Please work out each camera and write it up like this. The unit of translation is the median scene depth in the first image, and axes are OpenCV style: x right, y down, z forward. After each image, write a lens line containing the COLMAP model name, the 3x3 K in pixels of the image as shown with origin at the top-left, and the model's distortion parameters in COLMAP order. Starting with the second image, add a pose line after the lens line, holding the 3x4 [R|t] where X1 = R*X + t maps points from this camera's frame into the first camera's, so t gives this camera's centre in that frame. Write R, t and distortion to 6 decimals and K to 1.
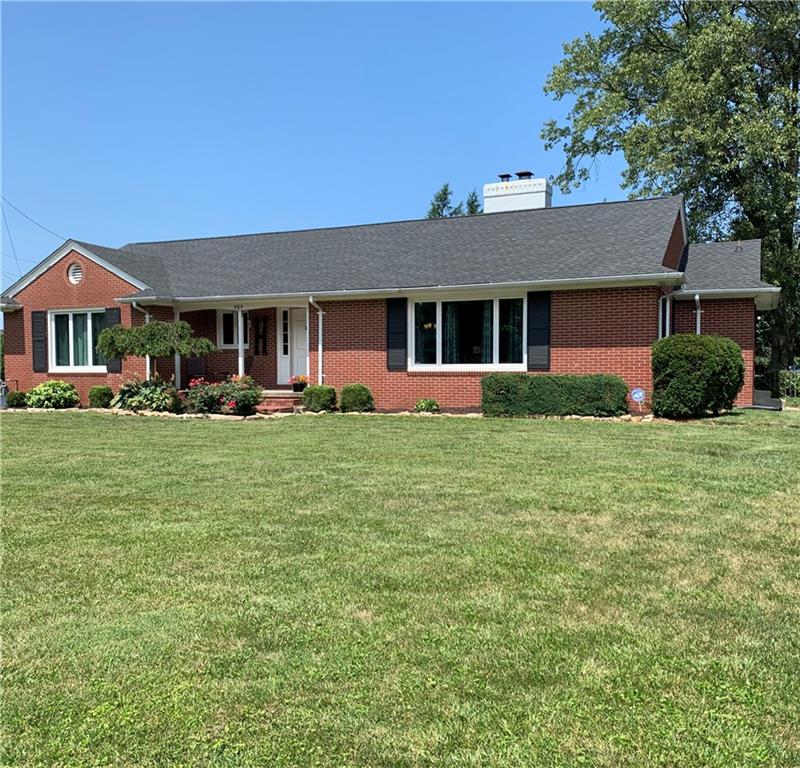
lens RADIAL K [[700.9, 0, 400.0], [0, 700.9, 400.7], [0, 0, 1]] dist [0.037112, 0.014305]
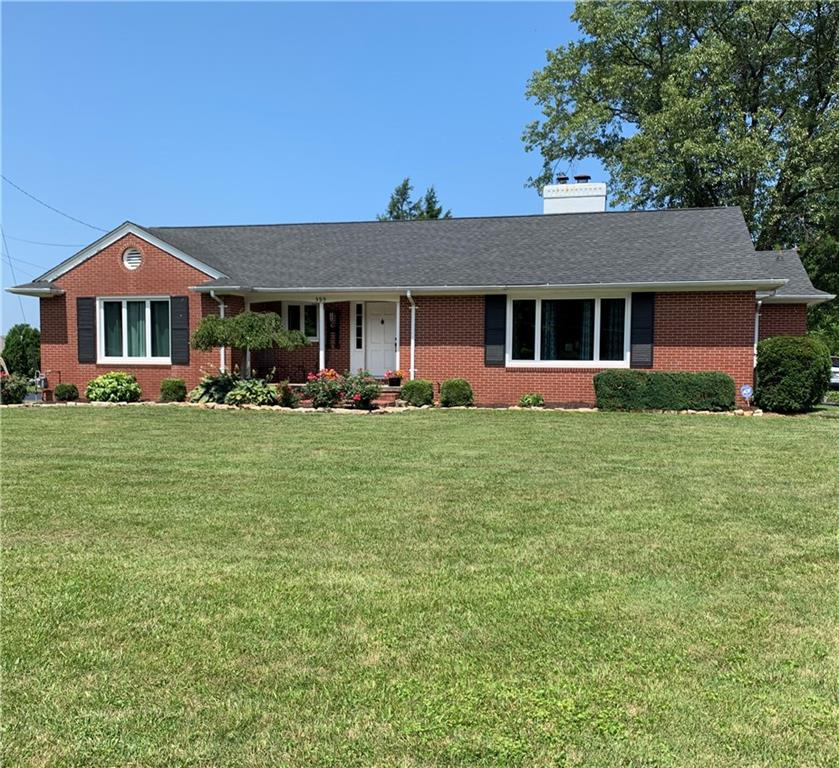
lens RADIAL K [[705.8, 0, 433.9], [0, 705.8, 405.1], [0, 0, 1]] dist [0.042972, -0.009641]
pose [[0.986000, 0.002639, 0.166725, -0.249218], [-0.004678, 0.999919, 0.011837, 0.001809], [-0.166680, -0.012451, 0.985932, 0.001178]]
